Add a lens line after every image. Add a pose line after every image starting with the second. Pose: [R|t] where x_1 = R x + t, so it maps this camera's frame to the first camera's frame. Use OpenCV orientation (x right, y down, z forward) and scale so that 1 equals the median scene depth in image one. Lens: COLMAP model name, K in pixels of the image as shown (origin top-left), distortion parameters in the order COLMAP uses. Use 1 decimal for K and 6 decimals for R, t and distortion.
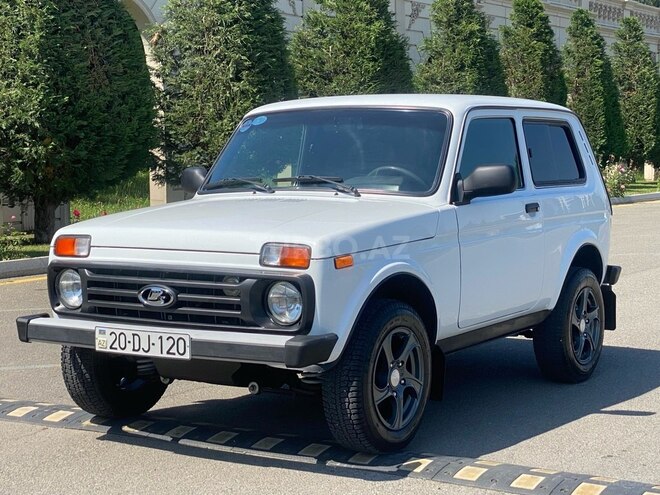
lens RADIAL K [[1316.4, 0, 330.0], [0, 1316.4, 247.5], [0, 0, 1]] dist [0.003479, 0.008634]
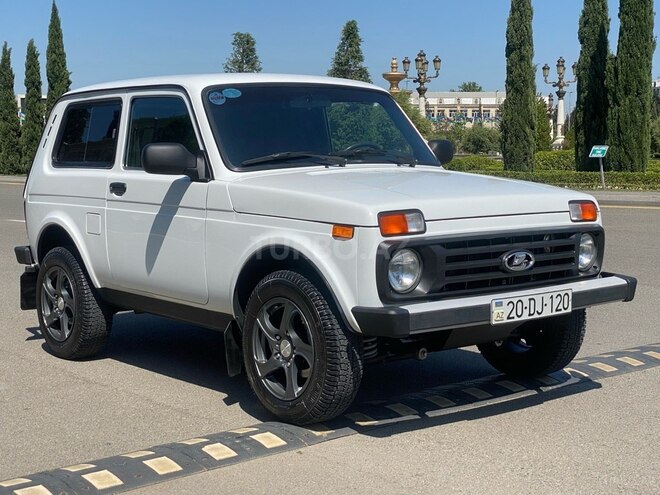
lens RADIAL K [[1159.1, 0, 330.0], [0, 1159.1, 247.5], [0, 0, 1]] dist [0.026485, 0.078840]
pose [[0.313135, -0.079451, 0.946379, -1.024595], [0.079862, 0.995168, 0.057122, -0.036336], [-0.946345, 0.057693, 0.317967, 0.848497]]
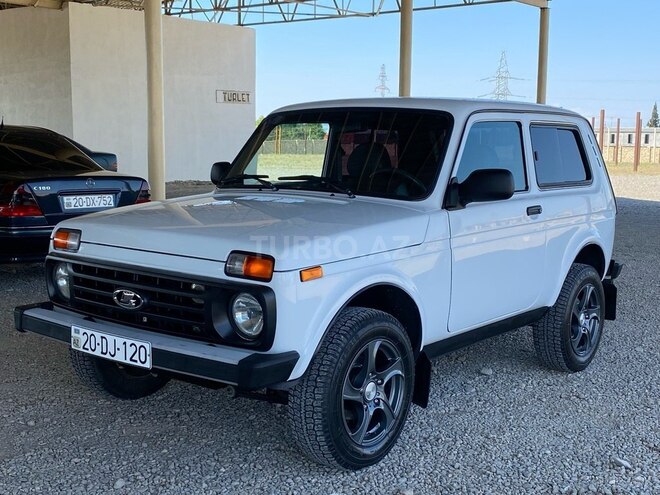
lens RADIAL K [[904.2, 0, 330.0], [0, 904.2, 247.5], [0, 0, 1]] dist [0.002244, -0.001964]
pose [[0.993594, 0.036204, -0.107048, 0.088756], [-0.030838, 0.998204, 0.051366, -0.040163], [0.108715, -0.047736, 0.992926, 0.346810]]
